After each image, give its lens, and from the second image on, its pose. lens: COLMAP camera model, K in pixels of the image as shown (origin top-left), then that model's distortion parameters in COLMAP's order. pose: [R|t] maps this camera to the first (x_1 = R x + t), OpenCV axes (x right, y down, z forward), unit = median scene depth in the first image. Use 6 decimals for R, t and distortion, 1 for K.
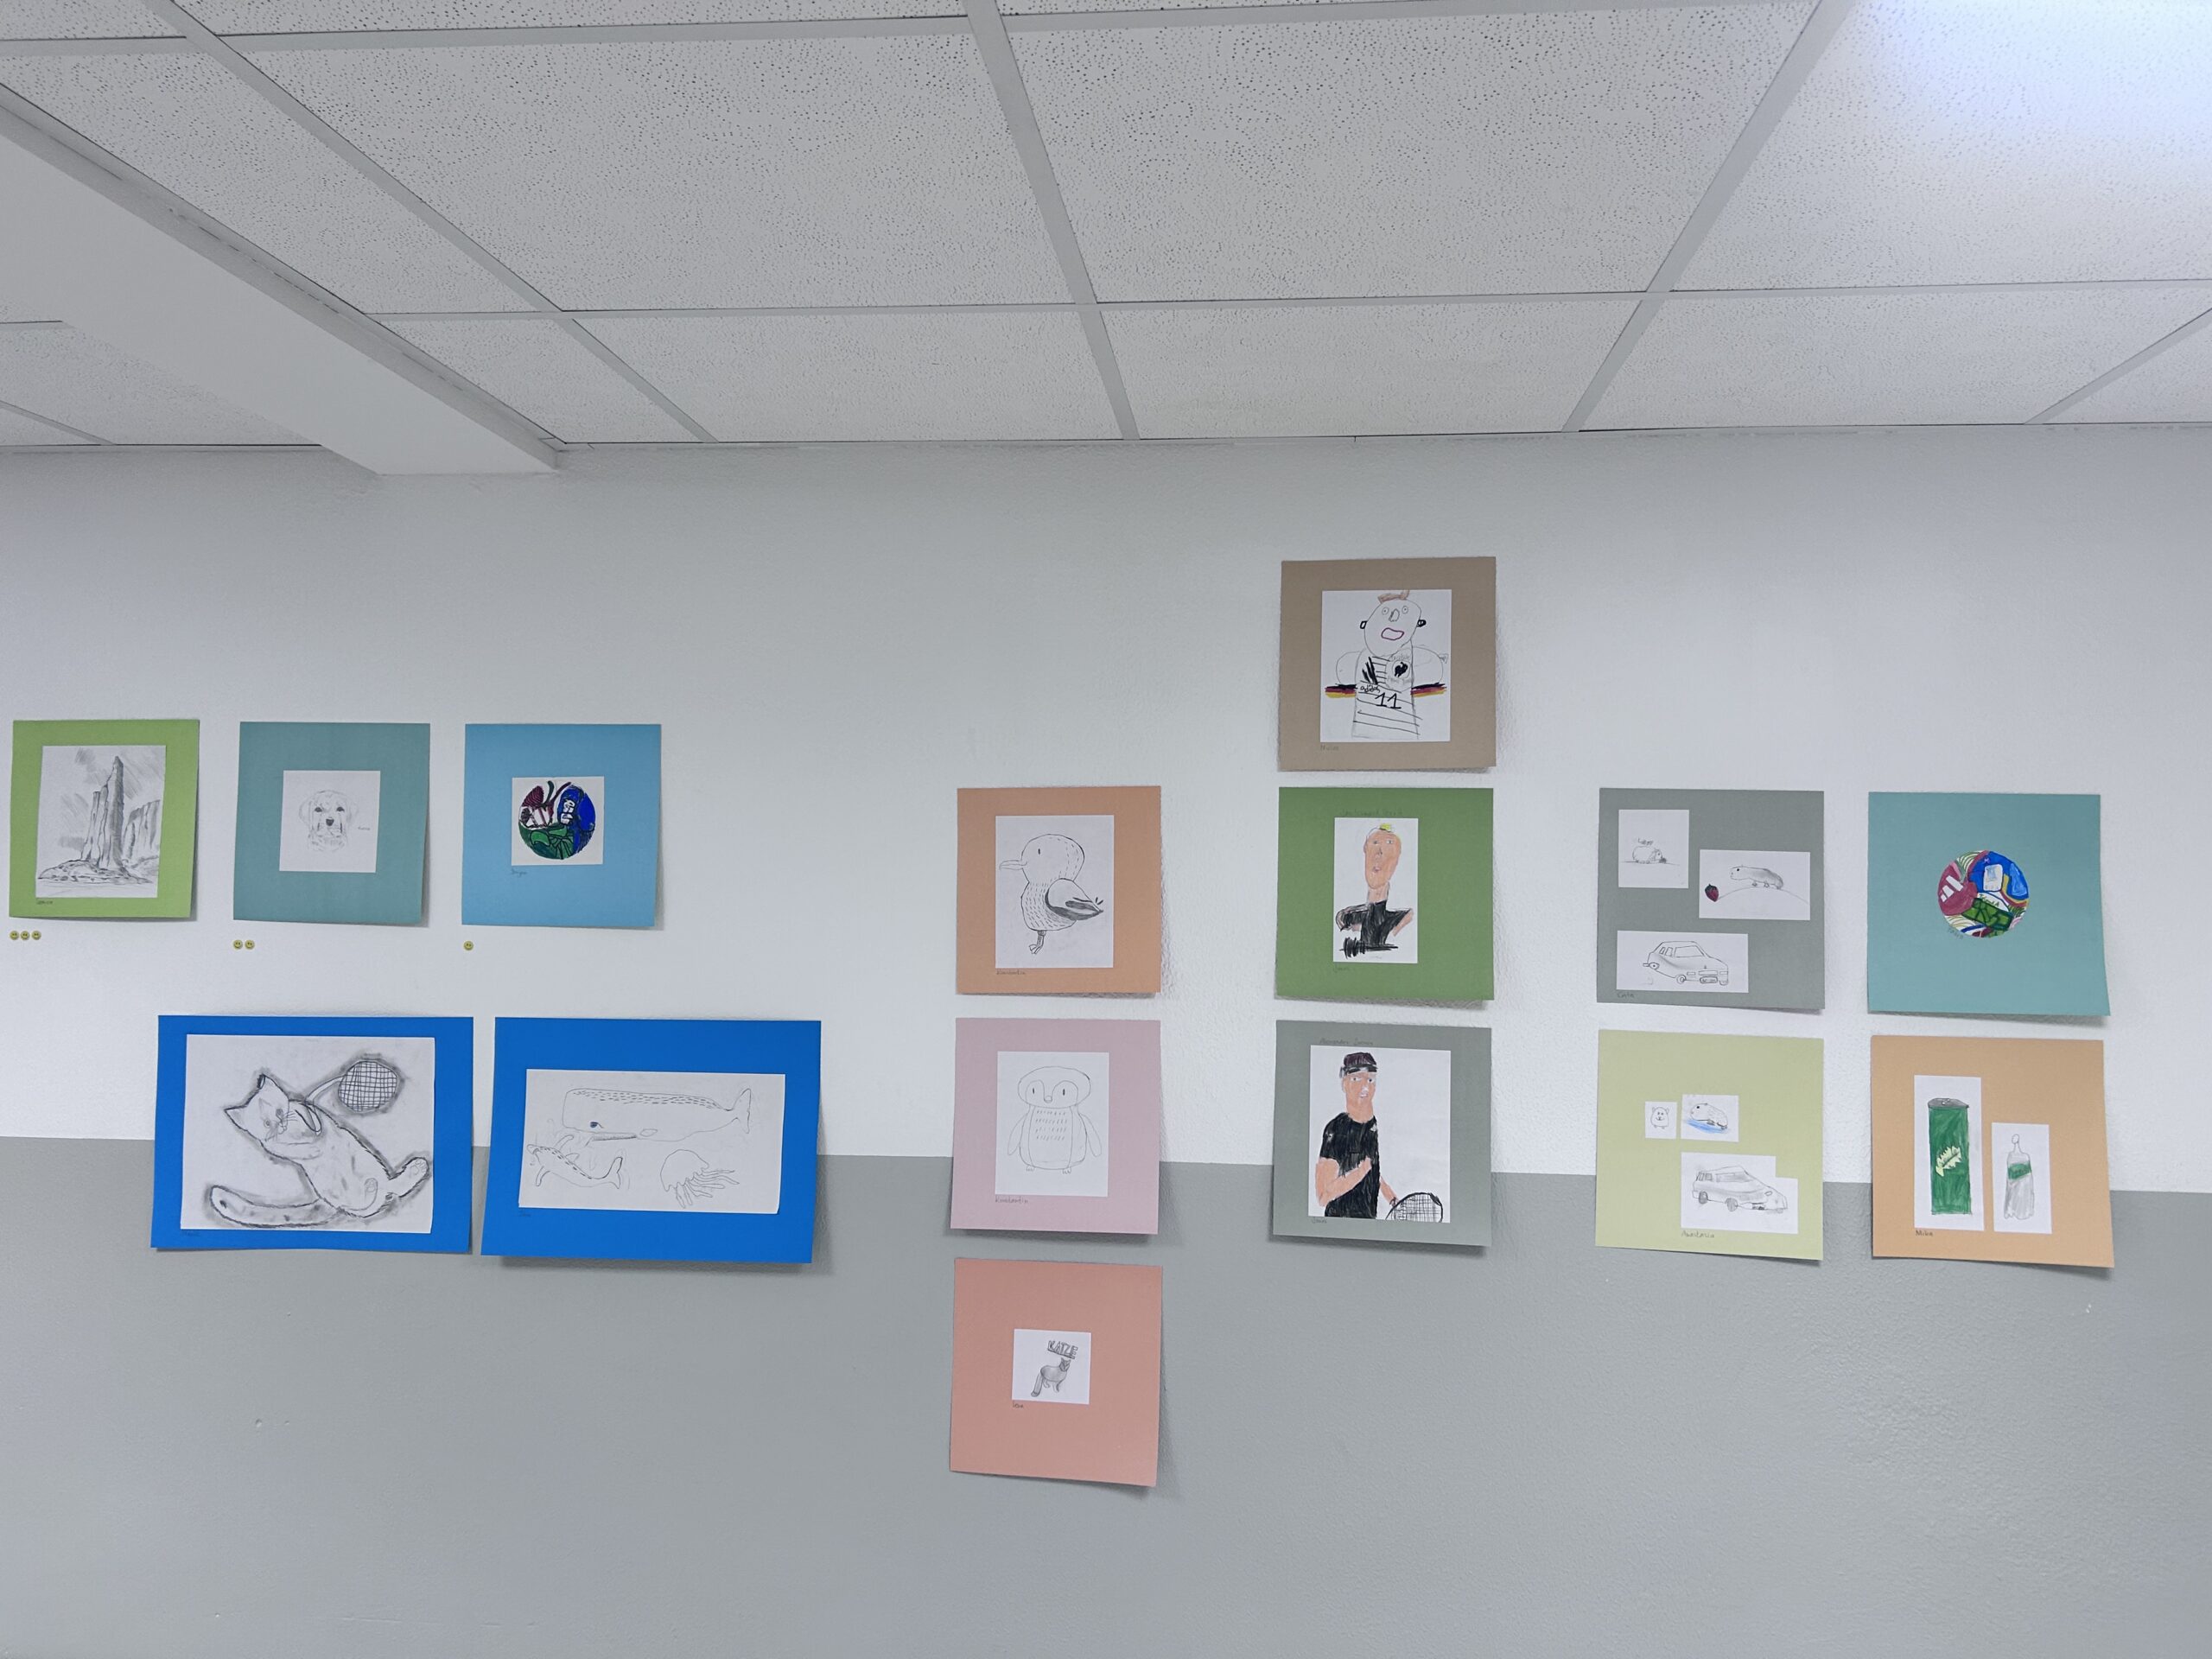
lens RADIAL K [[1662.0, 0, 1103.3], [0, 1662.0, 821.7], [0, 0, 1]] dist [0.034664, -0.040269]
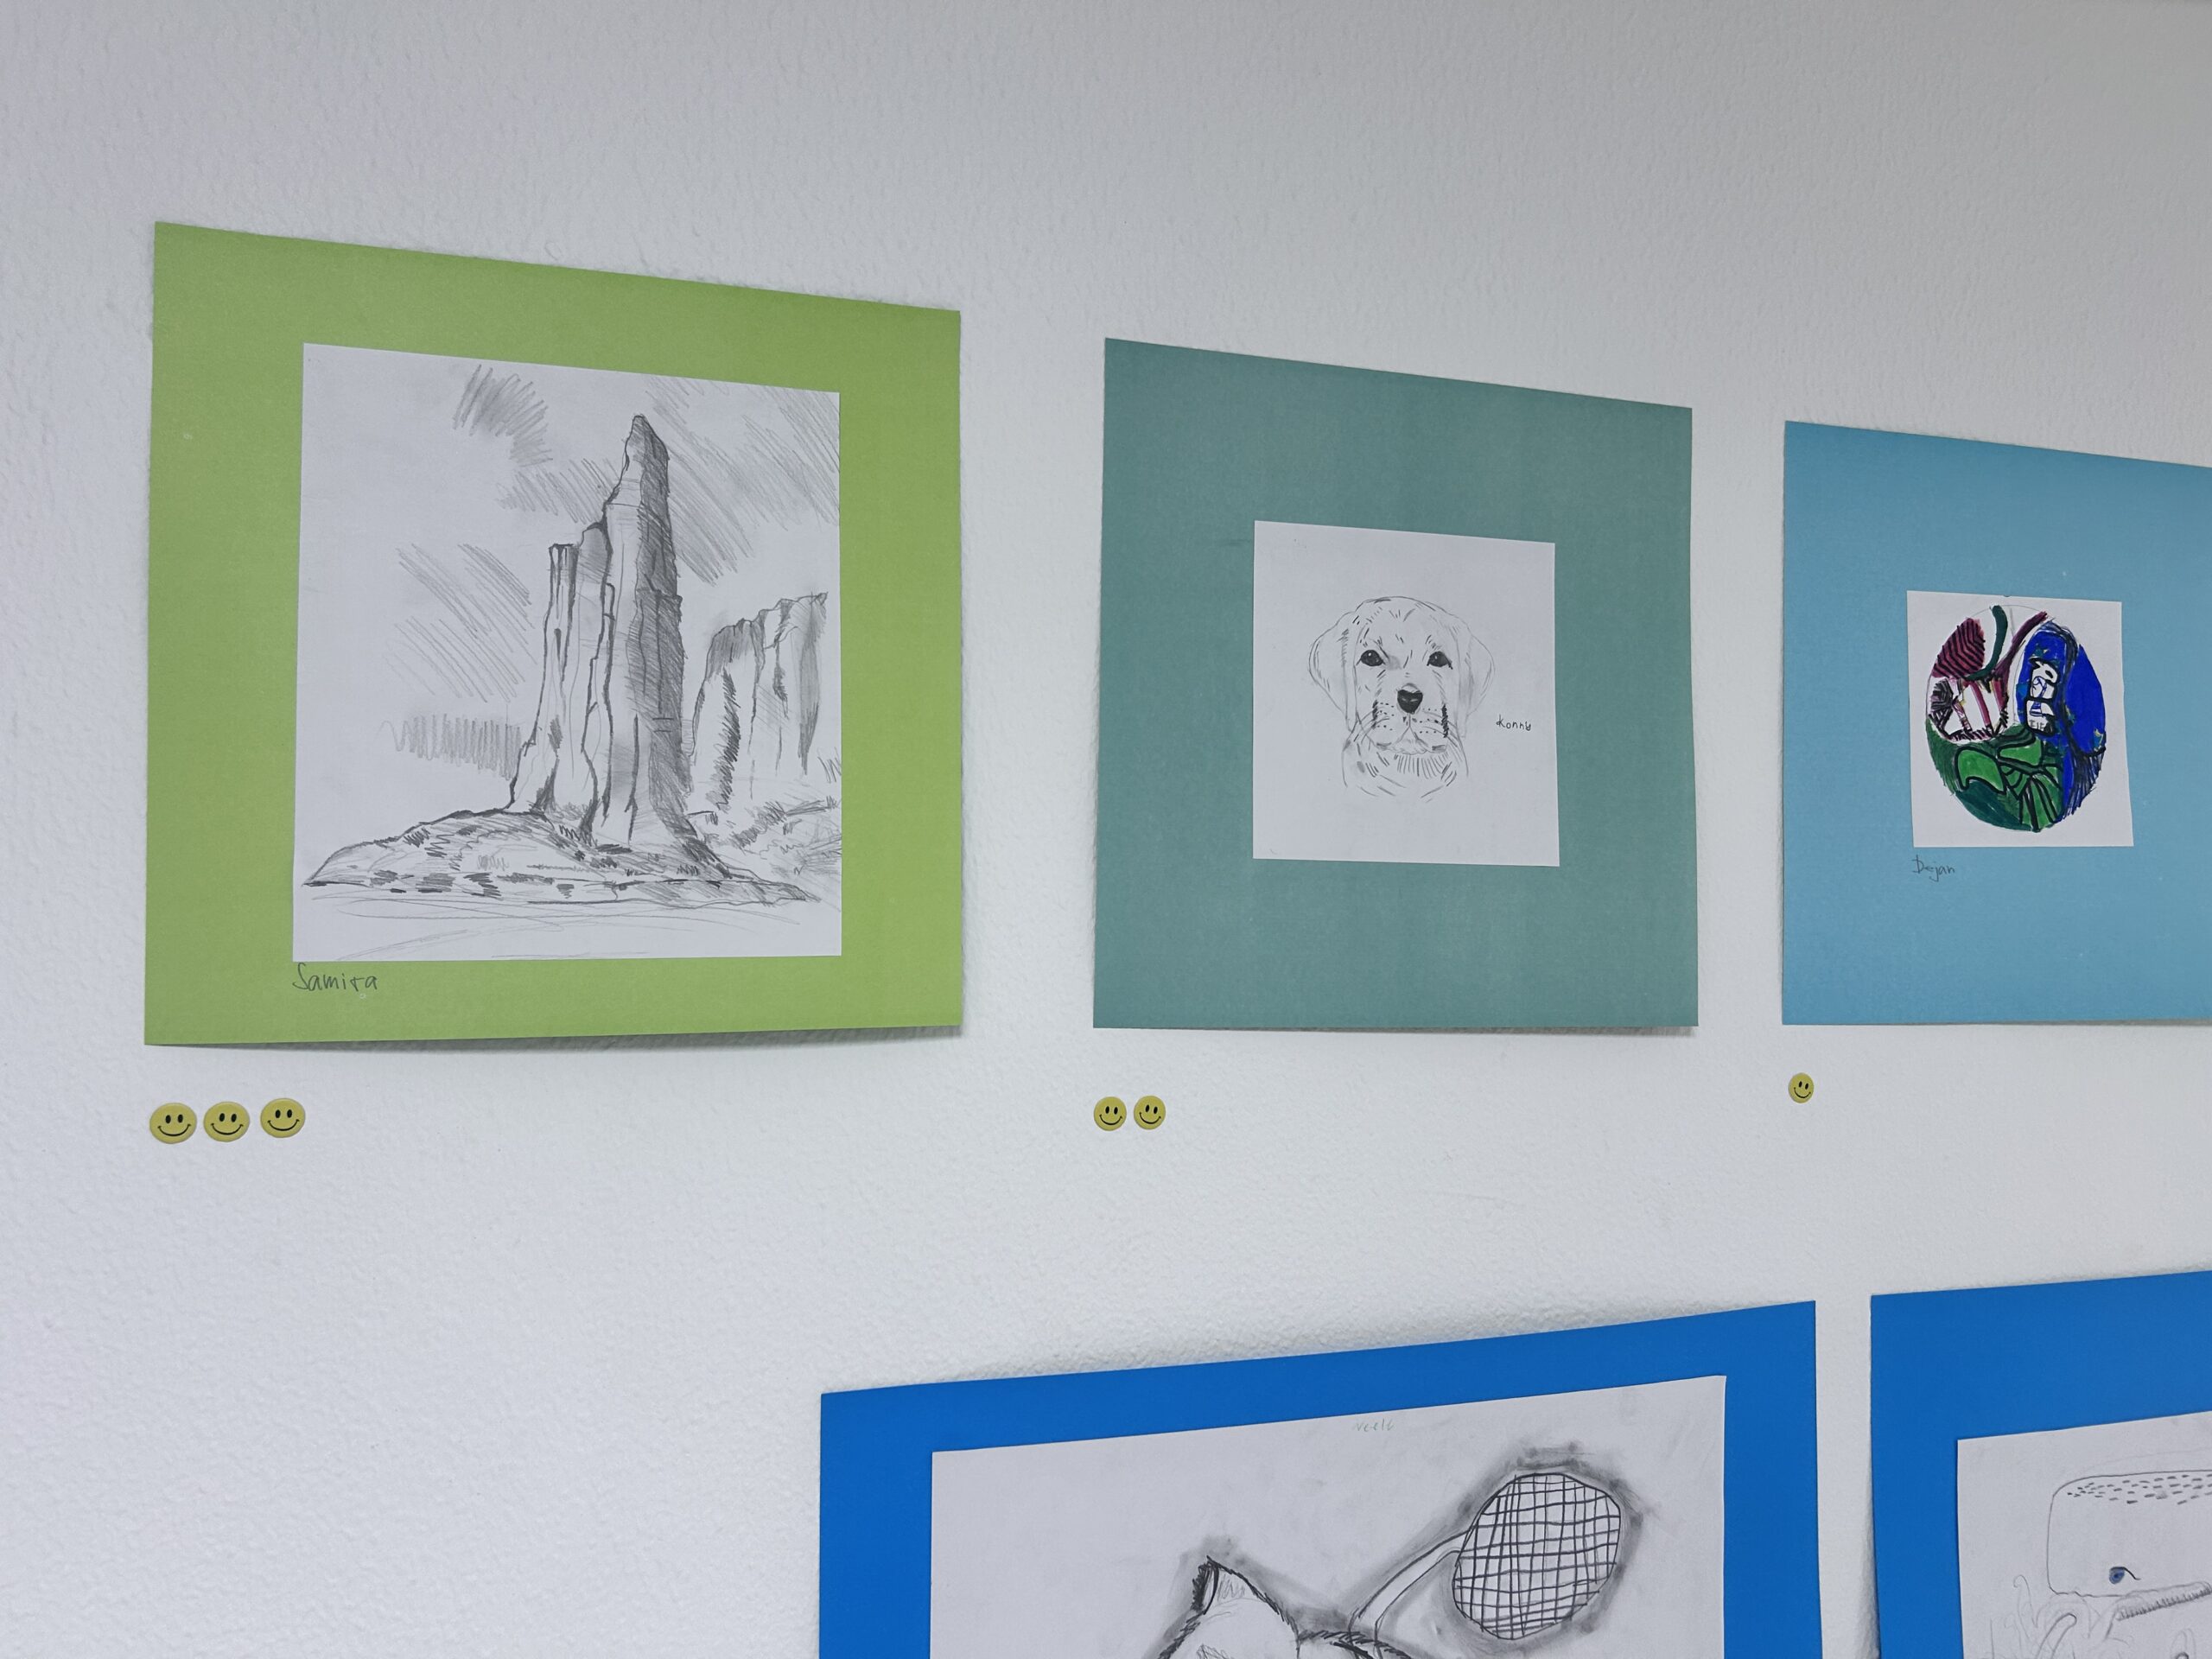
lens RADIAL K [[1662.0, 0, 1095.4], [0, 1662.0, 835.3], [0, 0, 1]] dist [0.034664, -0.040269]
pose [[0.918502, 0.011183, 0.395258, -0.635090], [-0.017718, 0.999760, 0.012887, 0.022061], [-0.395019, -0.018840, 0.918480, 0.743324]]
